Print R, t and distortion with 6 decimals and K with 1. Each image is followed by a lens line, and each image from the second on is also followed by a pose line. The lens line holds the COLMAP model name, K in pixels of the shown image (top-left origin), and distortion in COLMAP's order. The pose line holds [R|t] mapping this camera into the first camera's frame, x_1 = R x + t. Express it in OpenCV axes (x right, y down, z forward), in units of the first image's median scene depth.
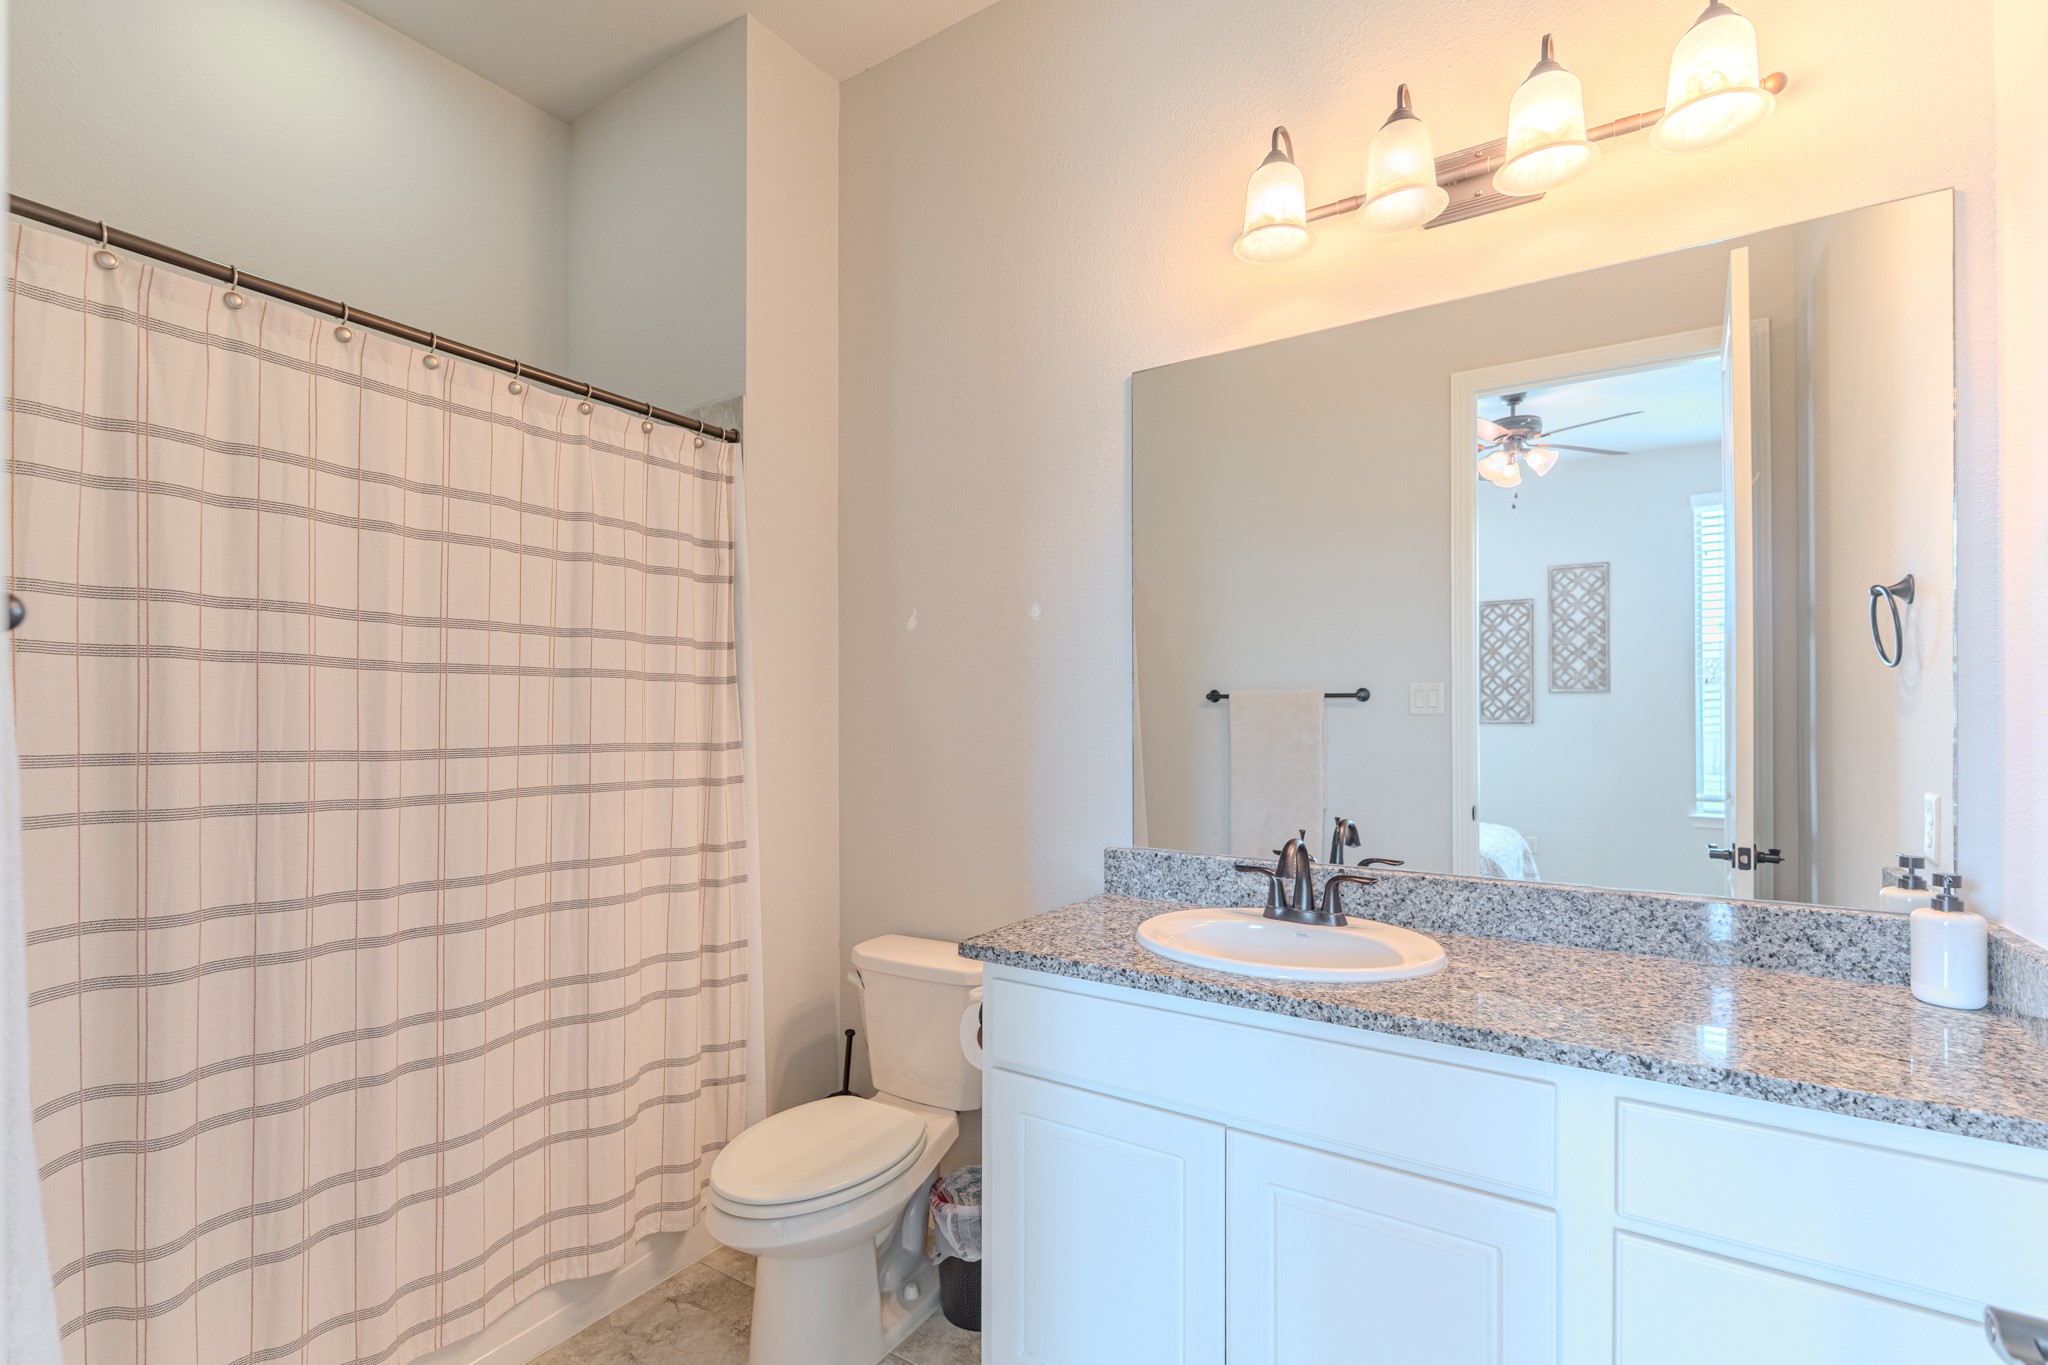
lens RADIAL K [[899.7, 0, 1021.5], [0, 899.7, 715.5], [0, 0, 1]] dist [-0.001348, -0.000508]
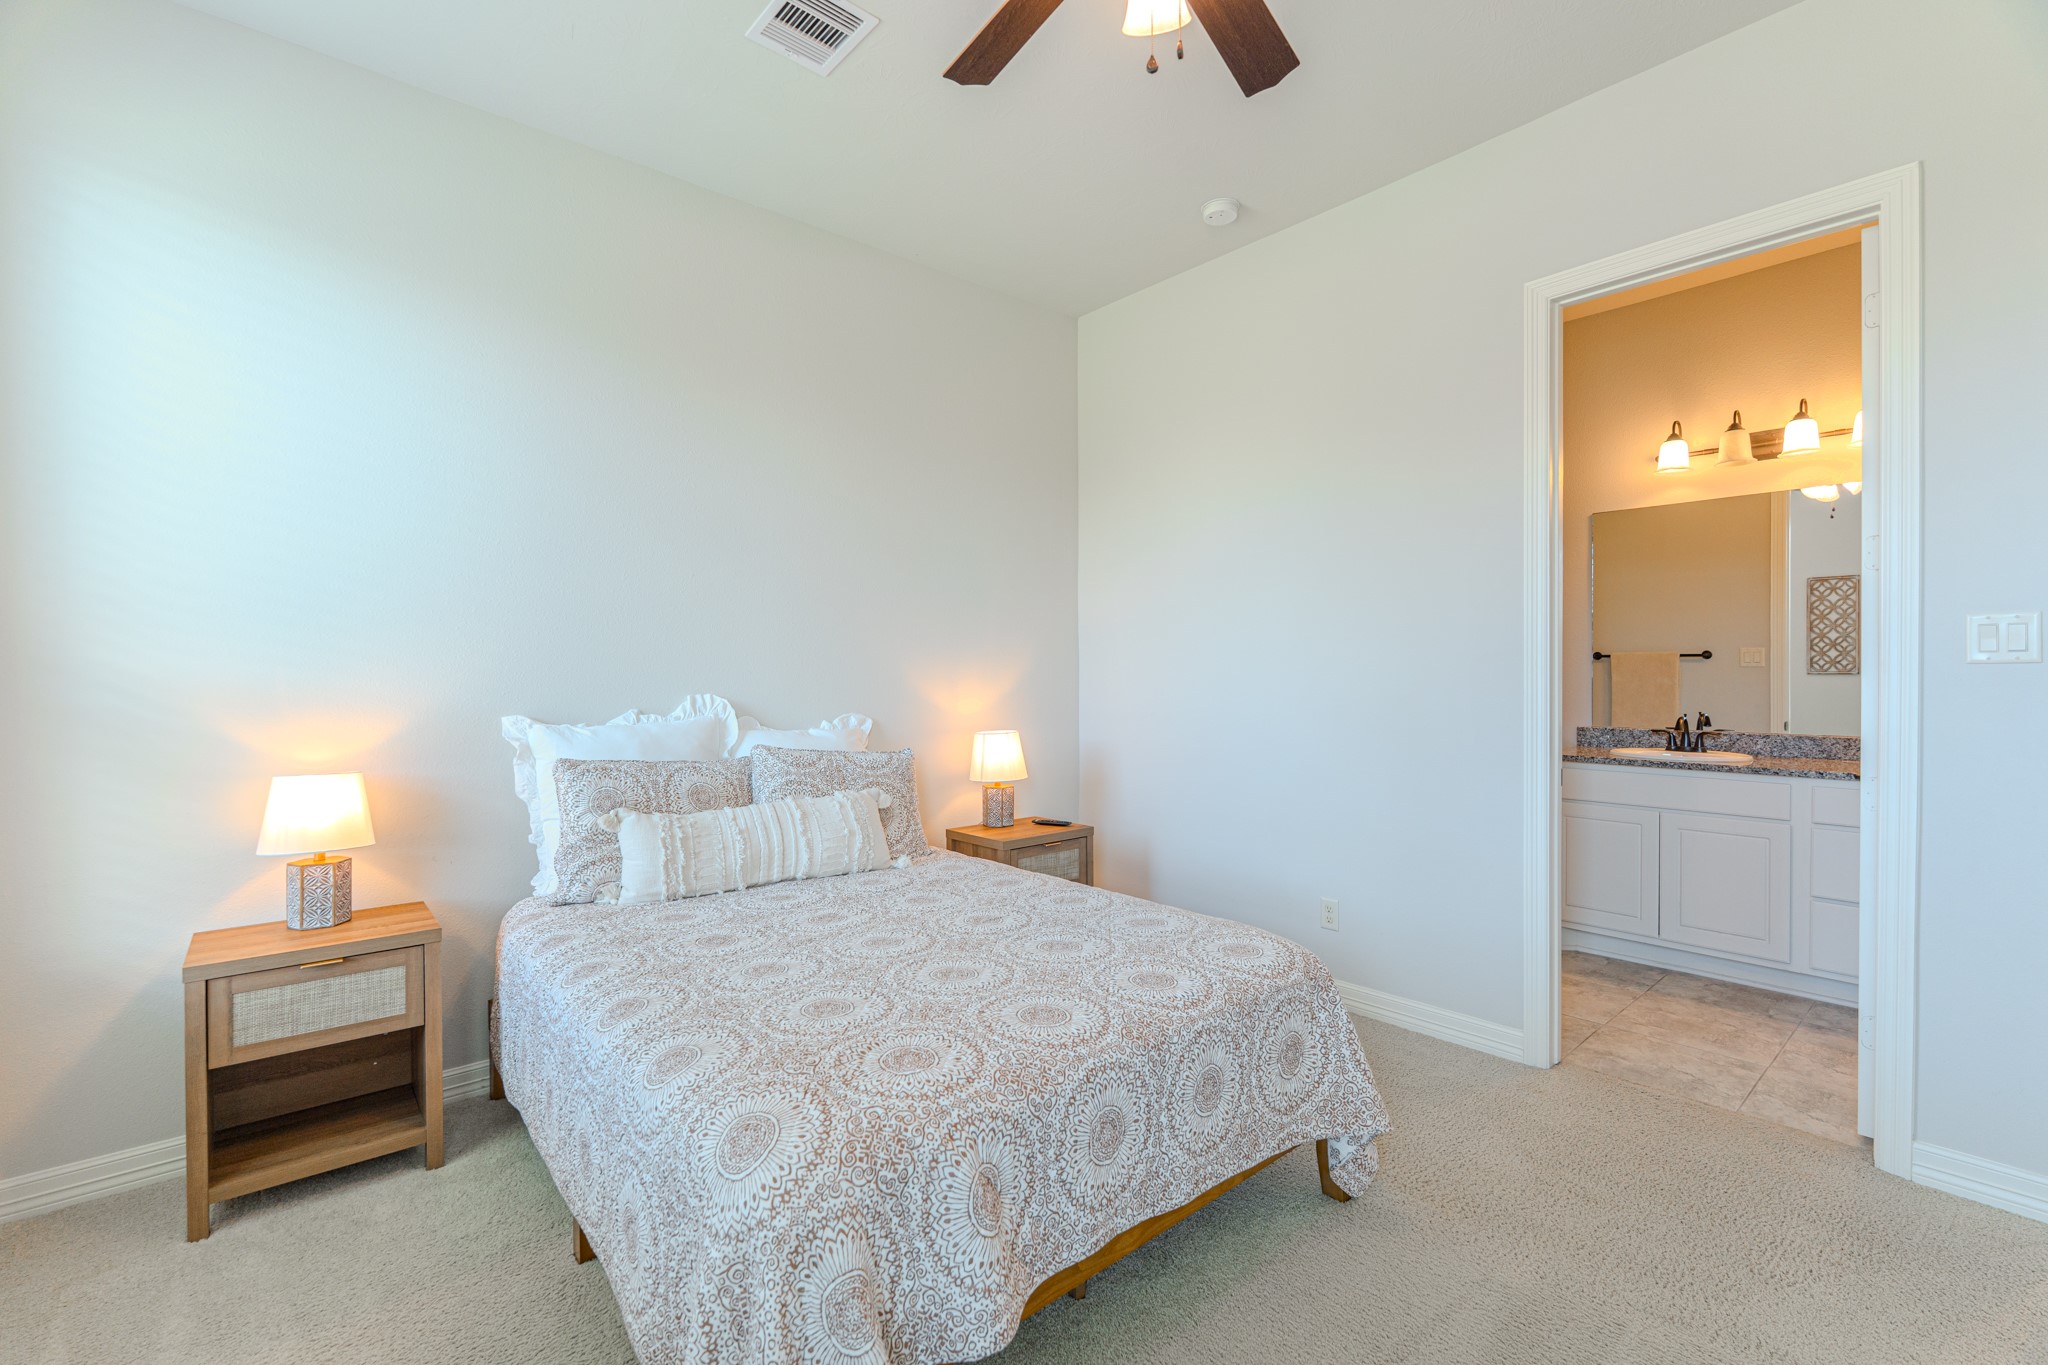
lens RADIAL K [[899.7, 0, 1026.9], [0, 899.7, 680.0], [0, 0, 1]] dist [-0.001348, -0.000508]
pose [[0.963619, 0.000215, -0.267281, -0.344741], [0.002196, 0.999960, 0.008721, 0.005547], [0.267272, -0.008991, 0.963579, -0.830822]]
